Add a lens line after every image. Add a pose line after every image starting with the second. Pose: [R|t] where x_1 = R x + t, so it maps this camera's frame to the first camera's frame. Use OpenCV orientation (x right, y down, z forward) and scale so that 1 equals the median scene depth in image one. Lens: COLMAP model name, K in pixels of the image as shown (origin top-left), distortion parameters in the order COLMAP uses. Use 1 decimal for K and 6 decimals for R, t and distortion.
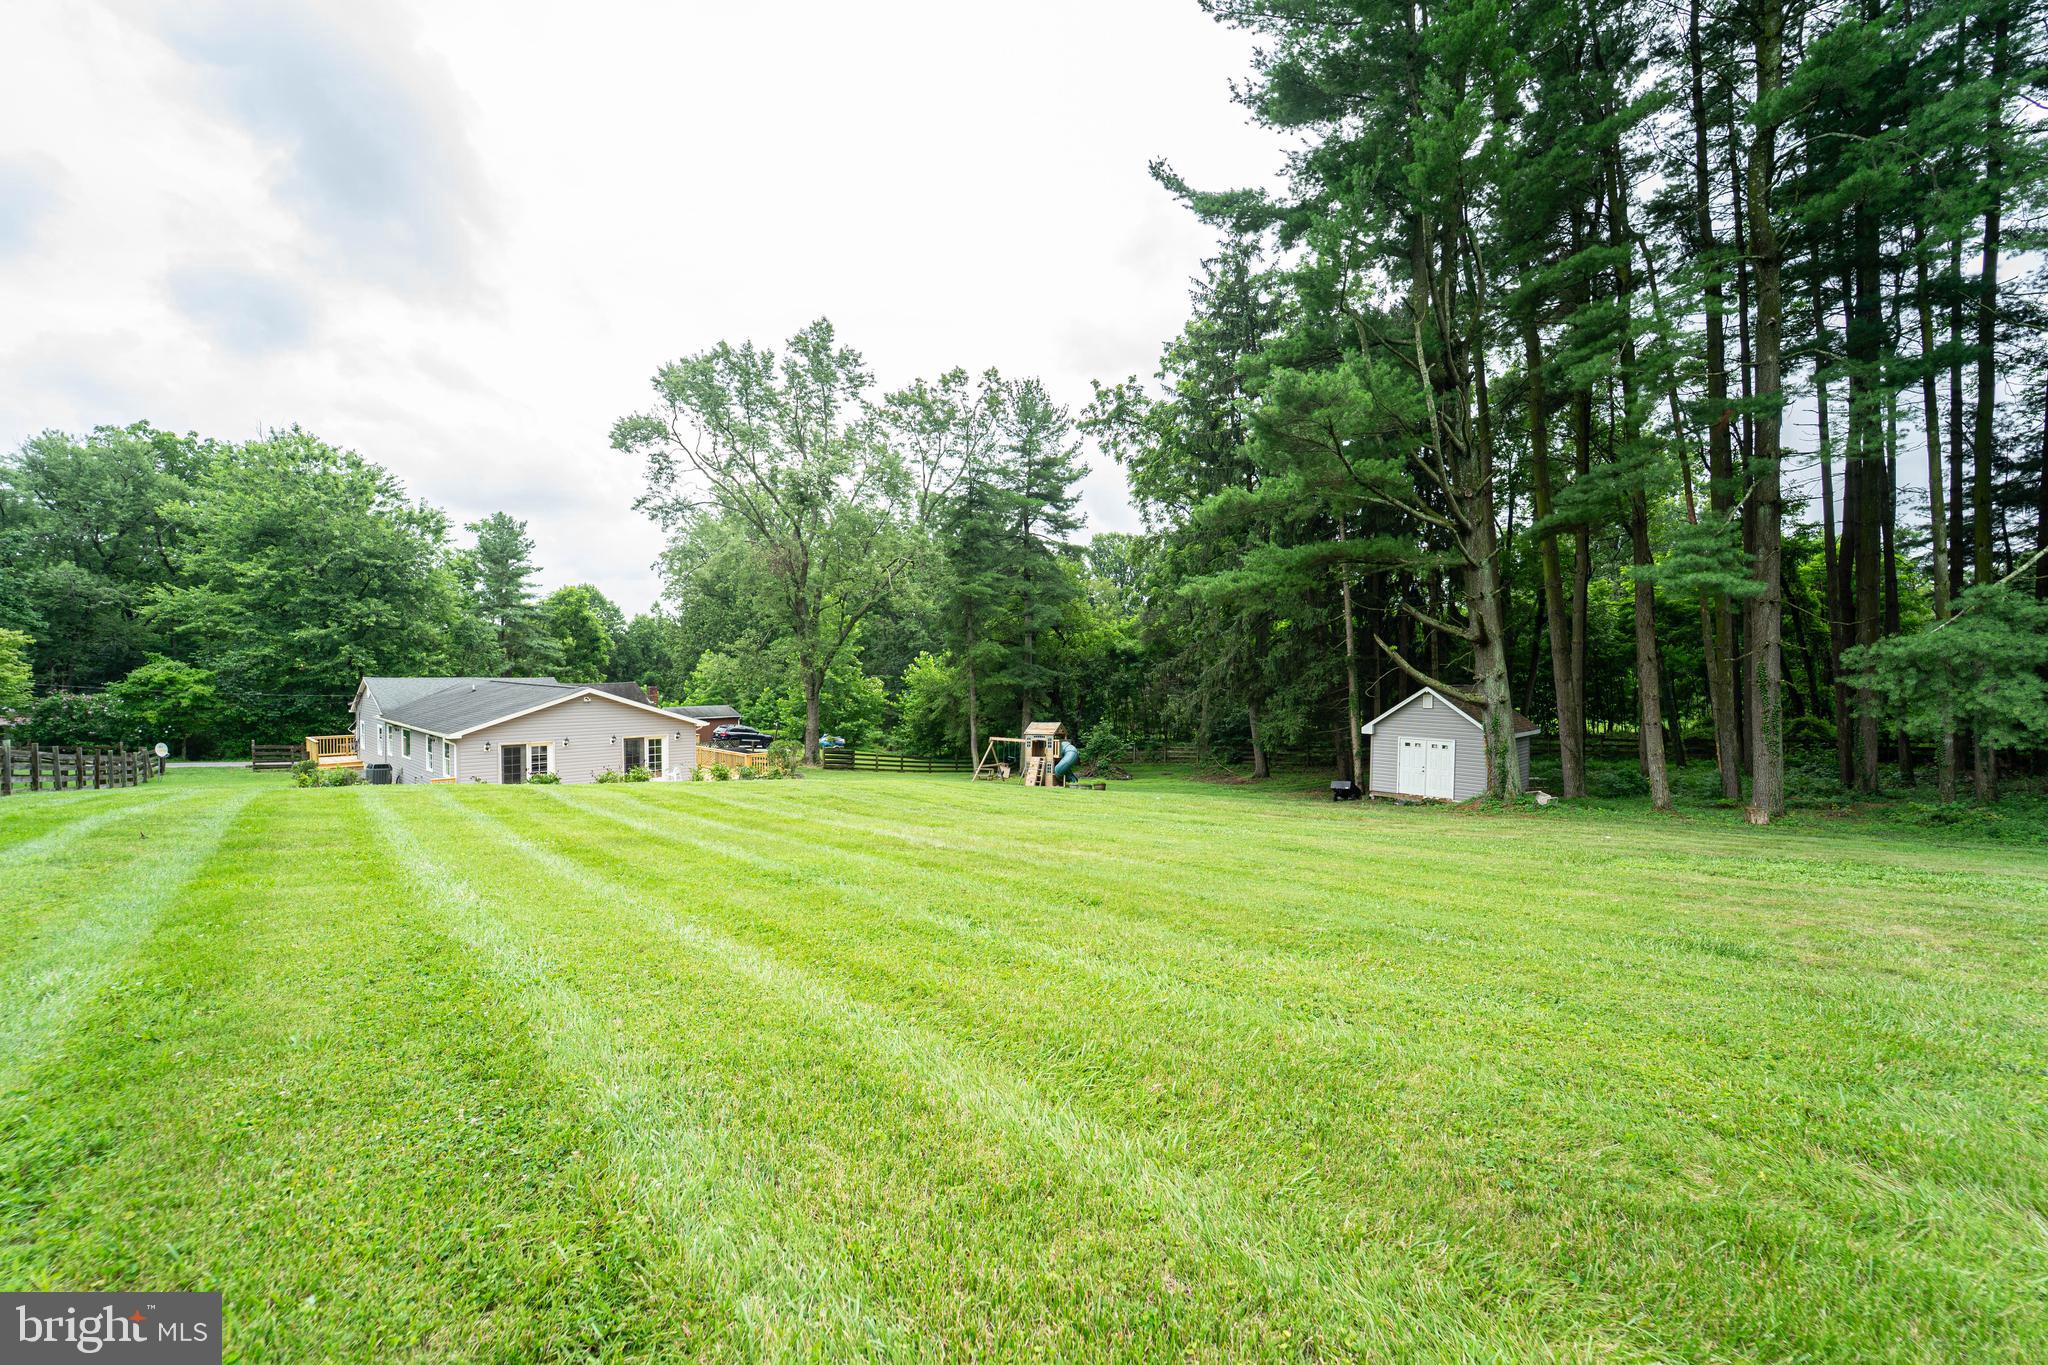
lens RADIAL K [[820.0, 0, 1035.6], [0, 820.0, 695.3], [0, 0, 1]] dist [-0.015443, 0.000495]
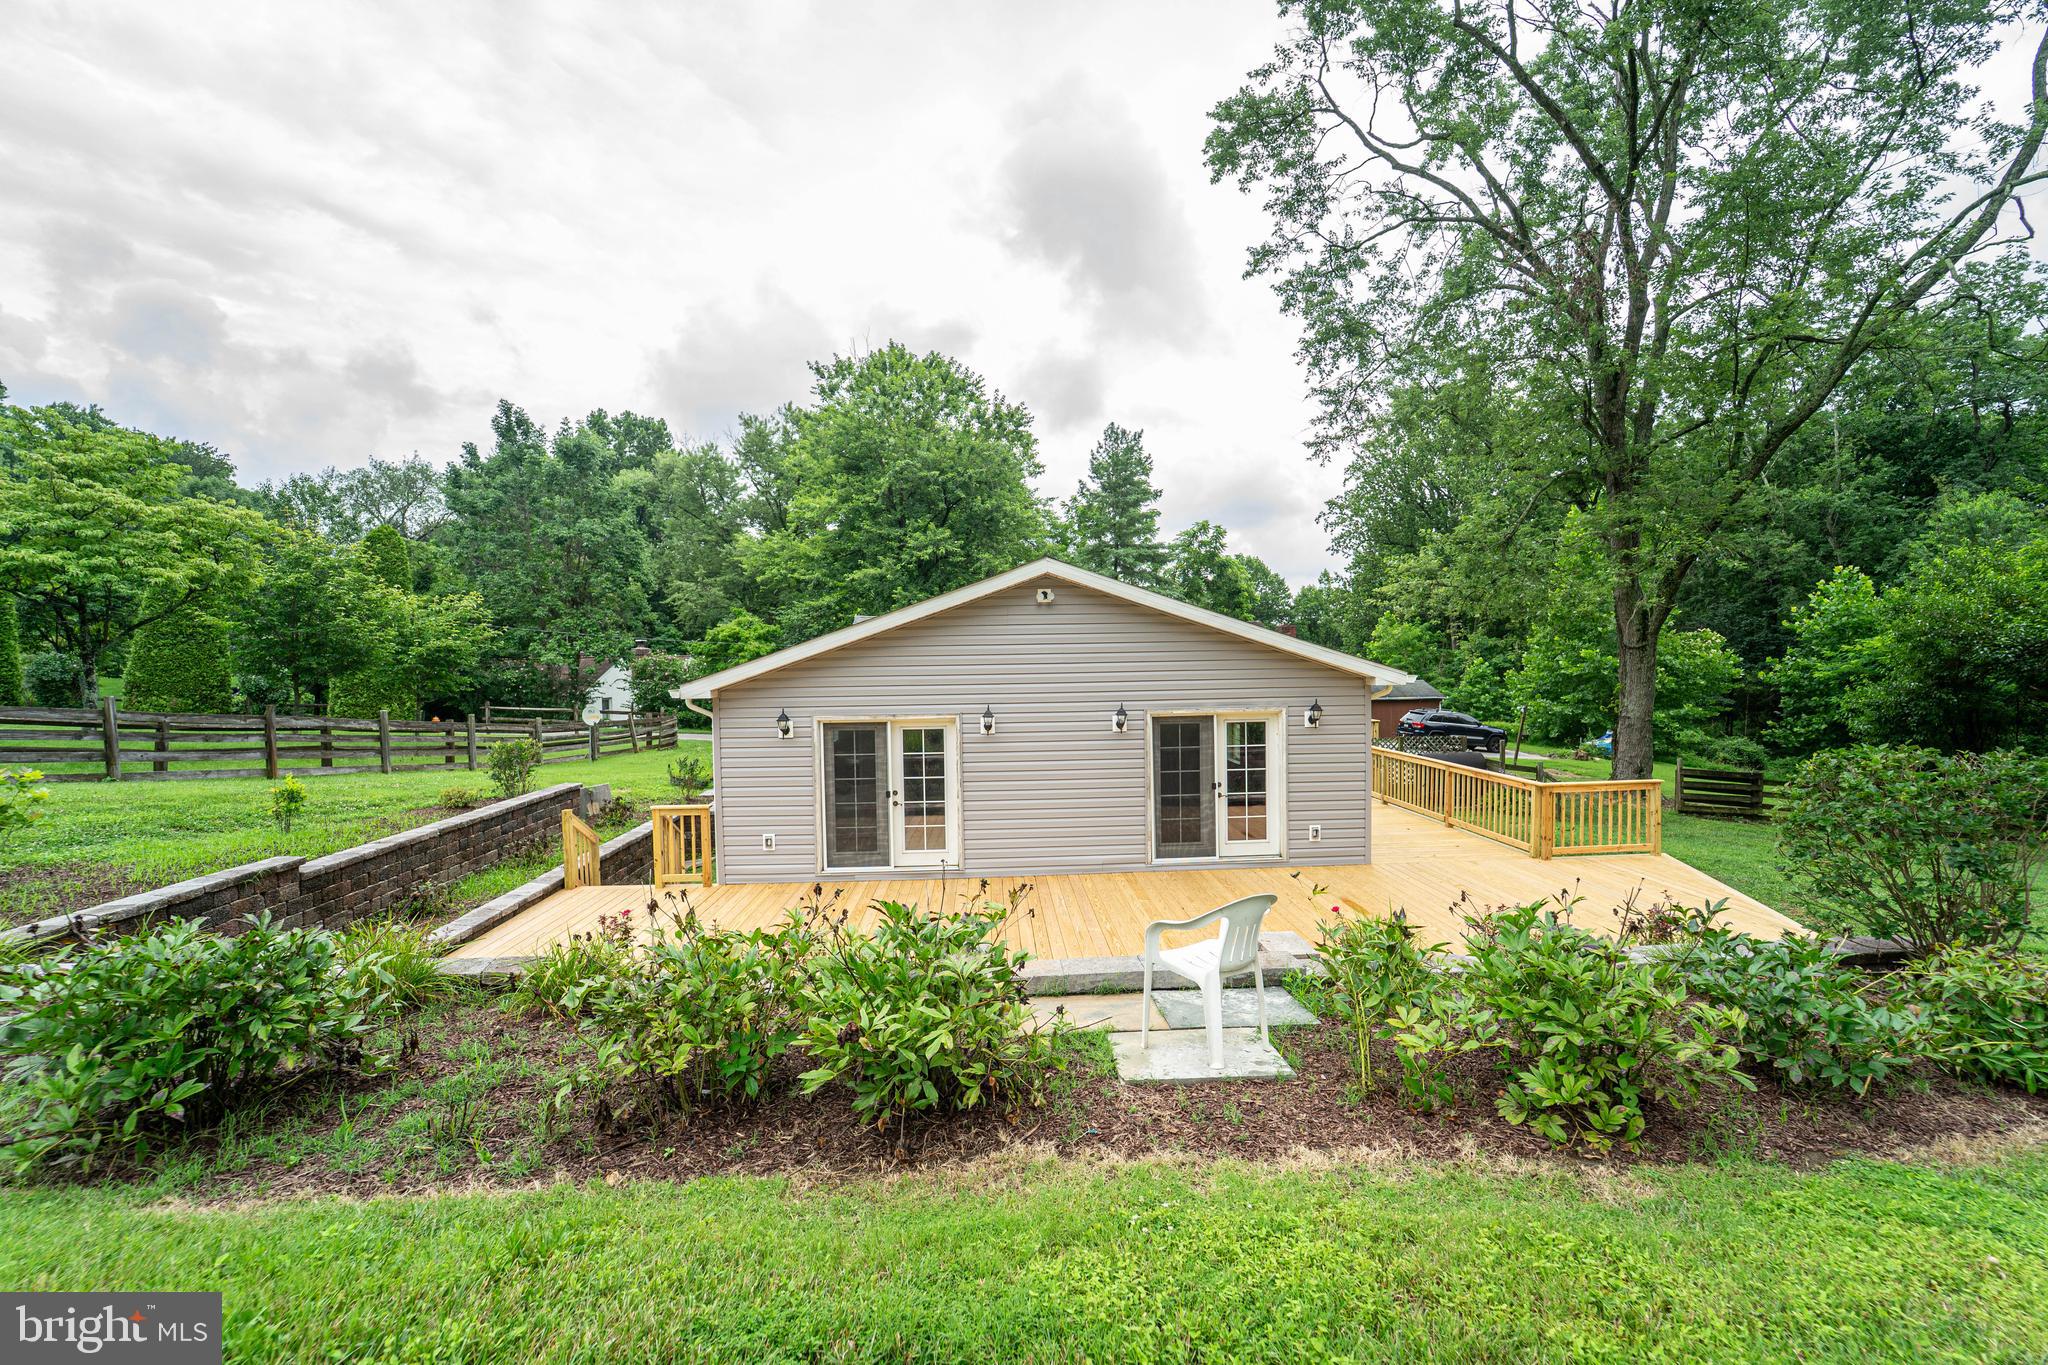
lens RADIAL K [[820.0, 0, 1039.1], [0, 820.0, 692.8], [0, 0, 1]] dist [-0.015443, 0.000495]
pose [[0.711094, 0.002440, -0.703093, -0.216907], [0.000118, 0.999994, 0.003590, 0.030128], [0.703097, -0.002636, 0.711089, 0.523611]]
